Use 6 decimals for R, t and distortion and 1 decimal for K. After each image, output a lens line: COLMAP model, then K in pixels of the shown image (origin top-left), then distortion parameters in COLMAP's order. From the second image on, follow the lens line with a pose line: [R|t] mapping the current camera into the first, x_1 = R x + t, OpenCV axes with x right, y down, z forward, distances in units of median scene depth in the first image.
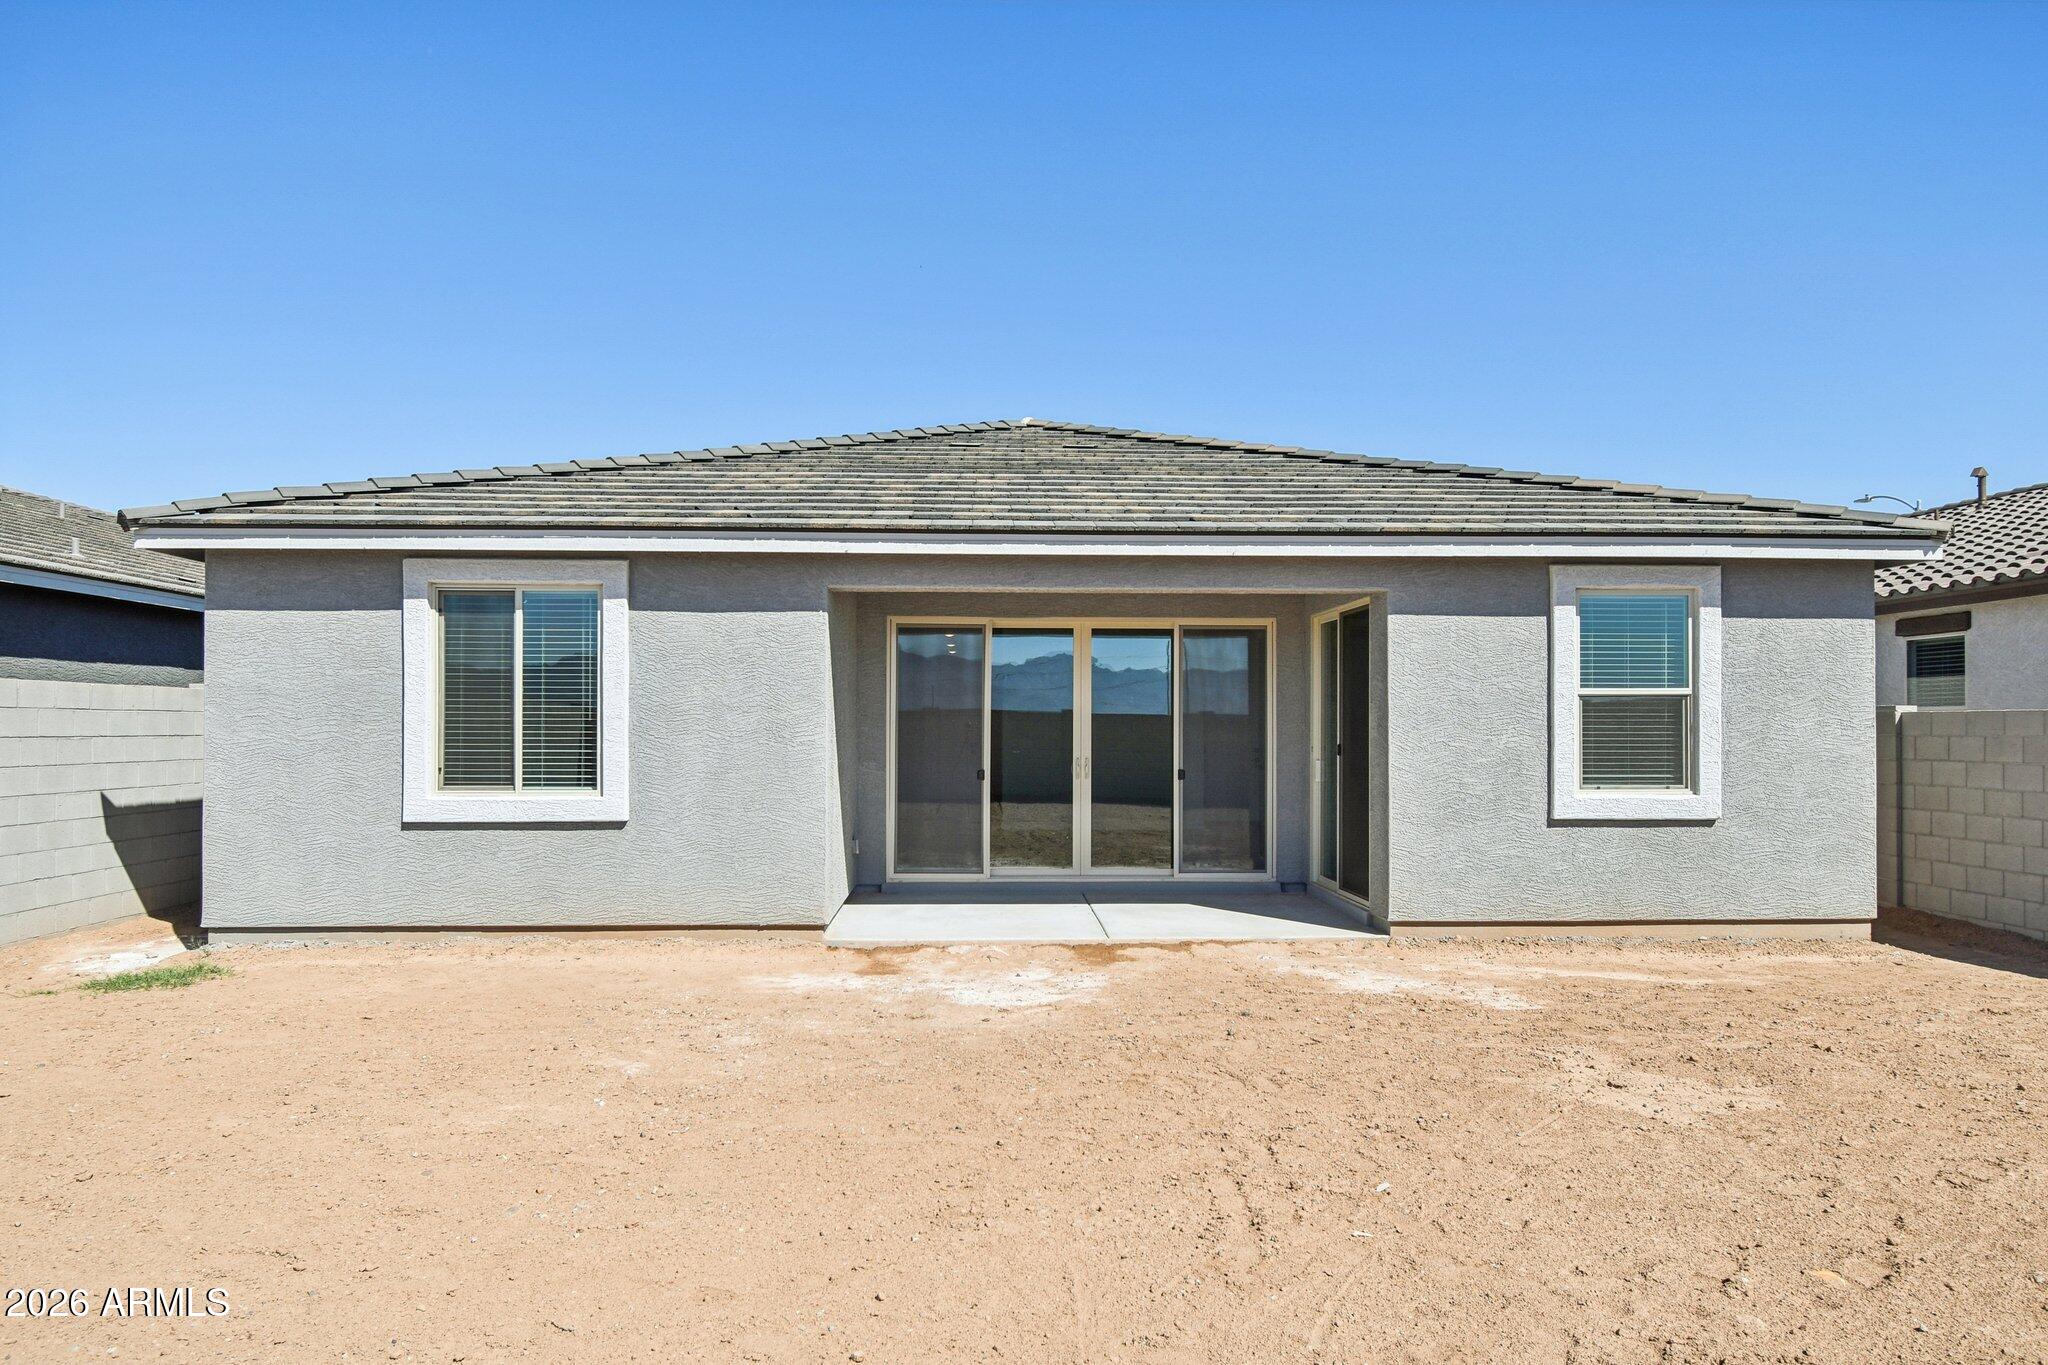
lens RADIAL K [[1298.0, 0, 1034.3], [0, 1298.0, 748.8], [0, 0, 1]] dist [-0.005284, -0.001895]
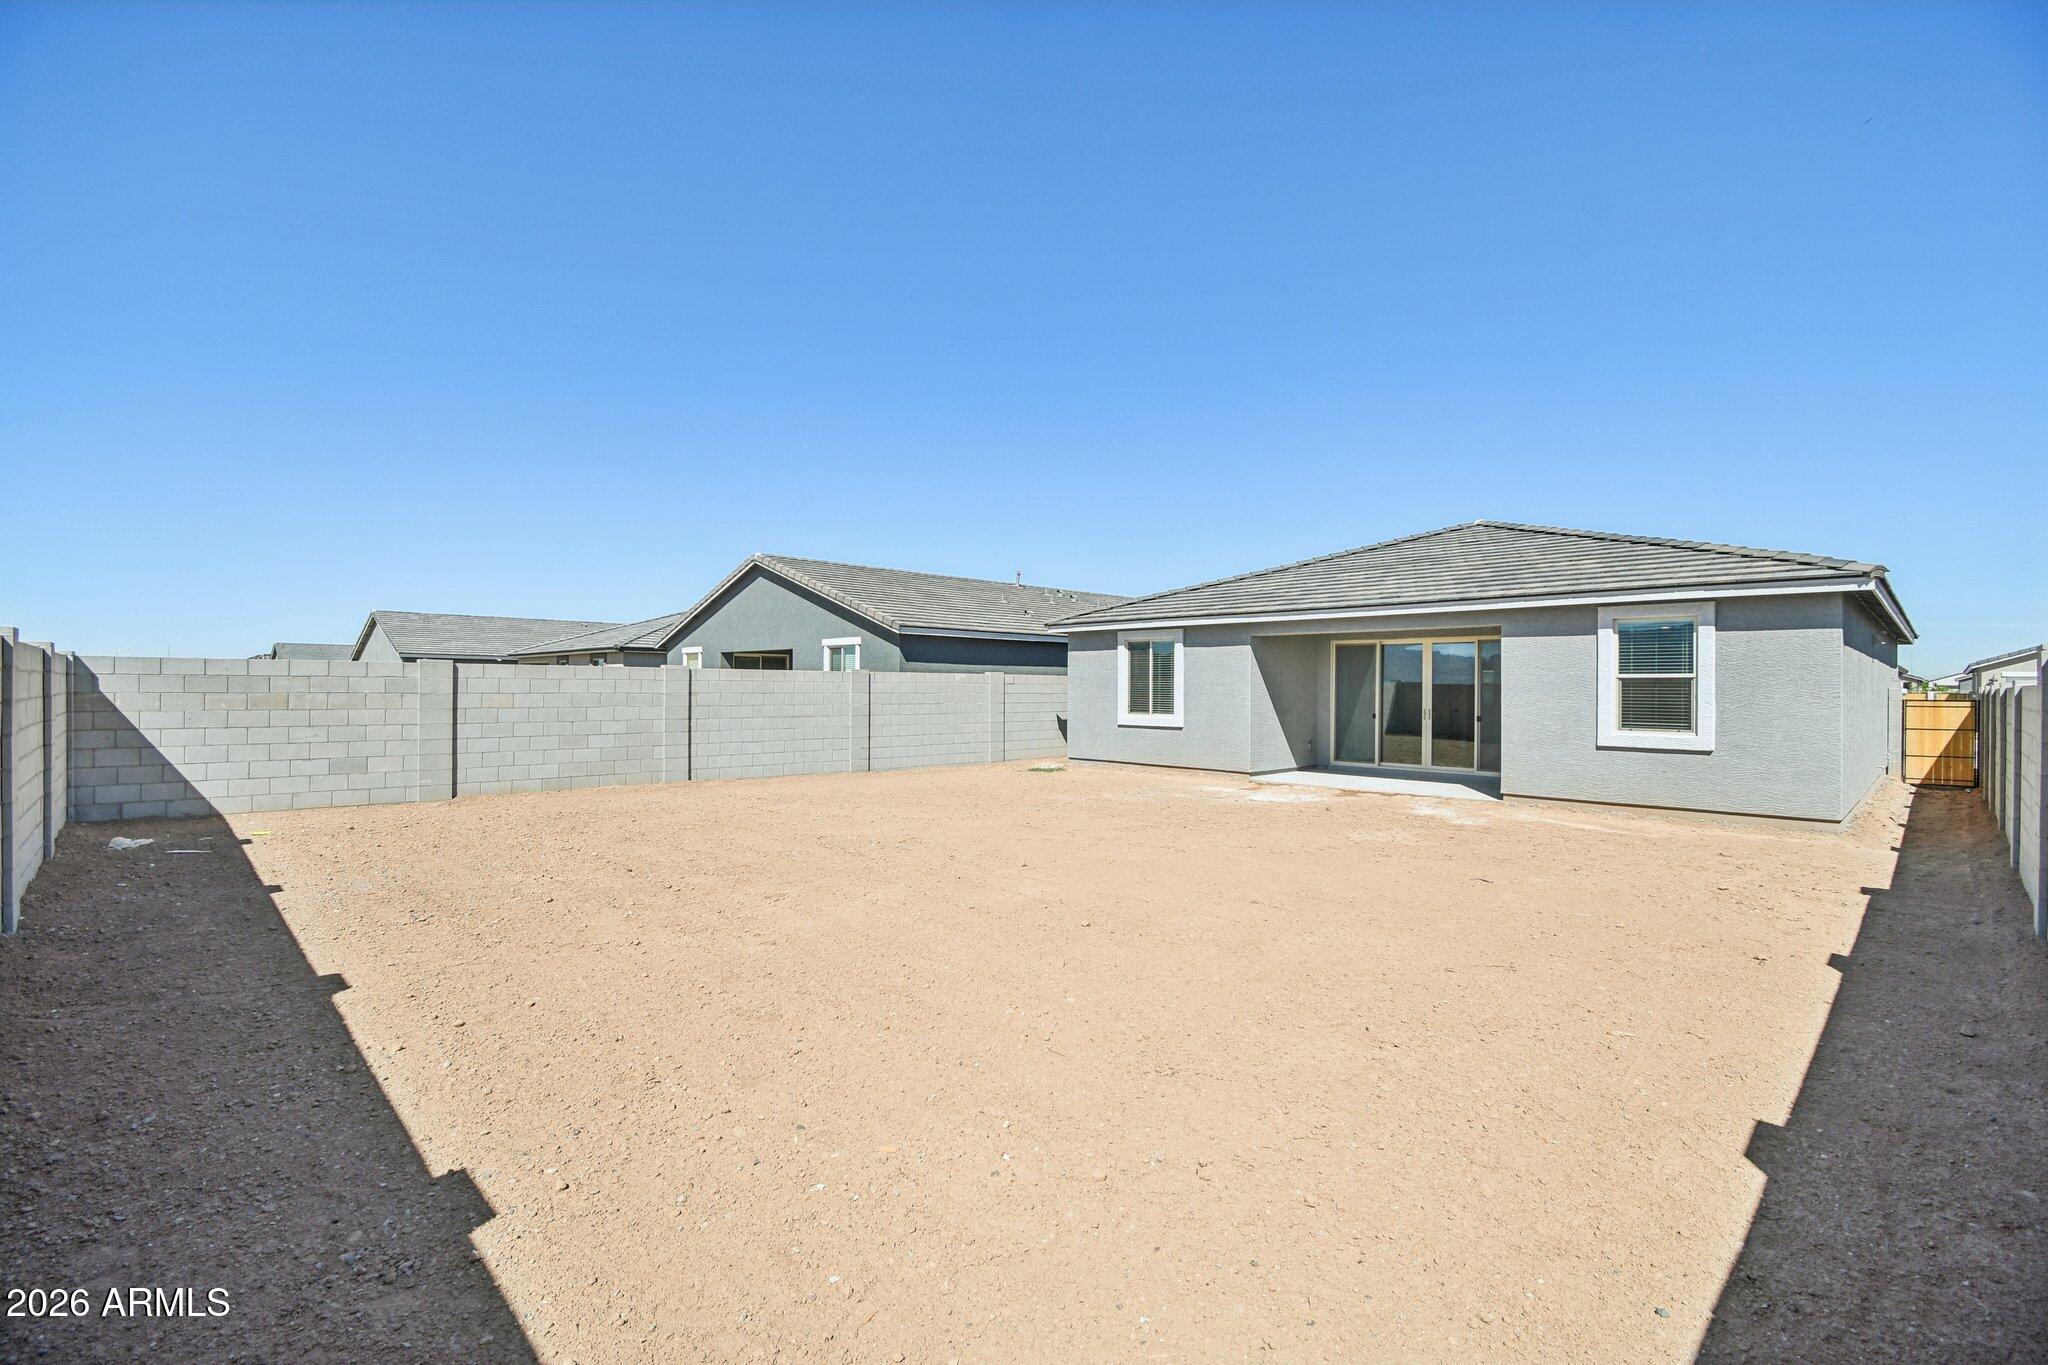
lens RADIAL K [[929.0, 0, 1033.4], [0, 929.0, 683.7], [0, 0, 1]] dist [0.035094, -0.006979]
pose [[0.679270, 0.001476, -0.733887, 0.833361], [-0.021224, 0.999619, -0.017633, 0.007015], [0.733581, 0.027553, 0.679043, -0.490417]]
